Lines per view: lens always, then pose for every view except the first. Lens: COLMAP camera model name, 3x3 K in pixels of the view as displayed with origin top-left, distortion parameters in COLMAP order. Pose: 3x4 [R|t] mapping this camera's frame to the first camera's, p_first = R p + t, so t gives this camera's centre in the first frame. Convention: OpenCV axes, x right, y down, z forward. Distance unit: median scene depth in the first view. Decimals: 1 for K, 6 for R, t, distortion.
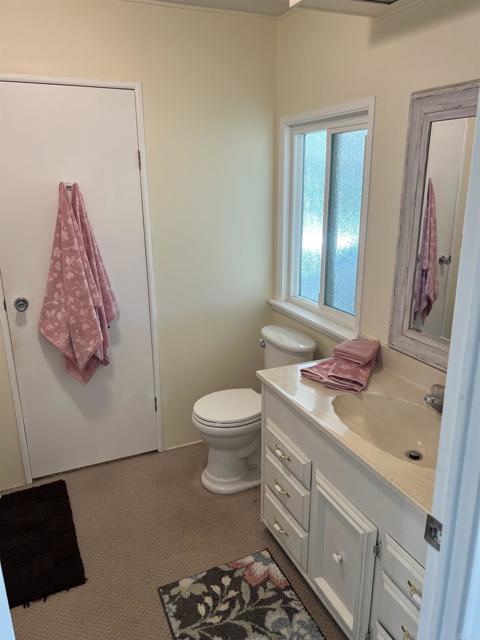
lens RADIAL K [[474.2, 0, 237.0], [0, 474.2, 317.6], [0, 0, 1]] dist [0.043103, -0.053867]
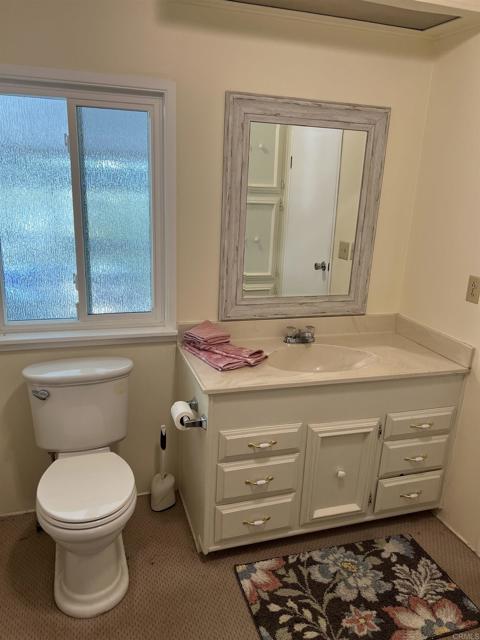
lens RADIAL K [[474.2, 0, 237.3], [0, 474.2, 323.6], [0, 0, 1]] dist [0.043103, -0.053867]
pose [[0.113265, -0.263211, 0.958066, -0.800343], [0.249757, 0.940851, 0.228955, -0.192239], [-0.961661, 0.213351, 0.172304, 0.840450]]
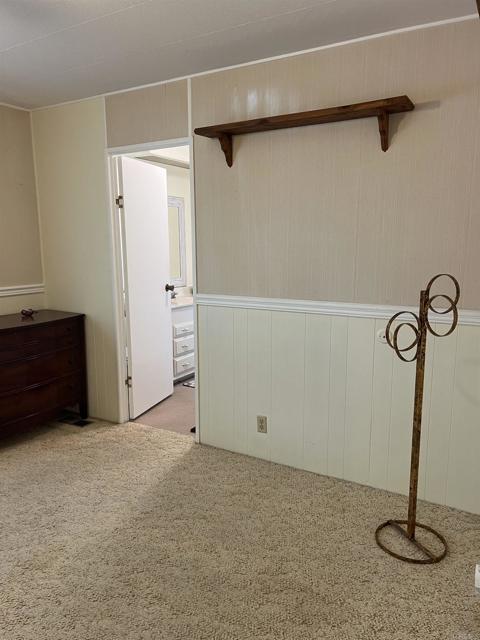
lens RADIAL K [[474.2, 0, 240.2], [0, 474.2, 320.2], [0, 0, 1]] dist [0.043103, -0.053867]
pose [[-0.576962, -0.127980, 0.806682, -2.105059], [0.243397, 0.915835, 0.319381, -0.494576], [-0.779662, 0.380614, -0.497252, 2.033194]]
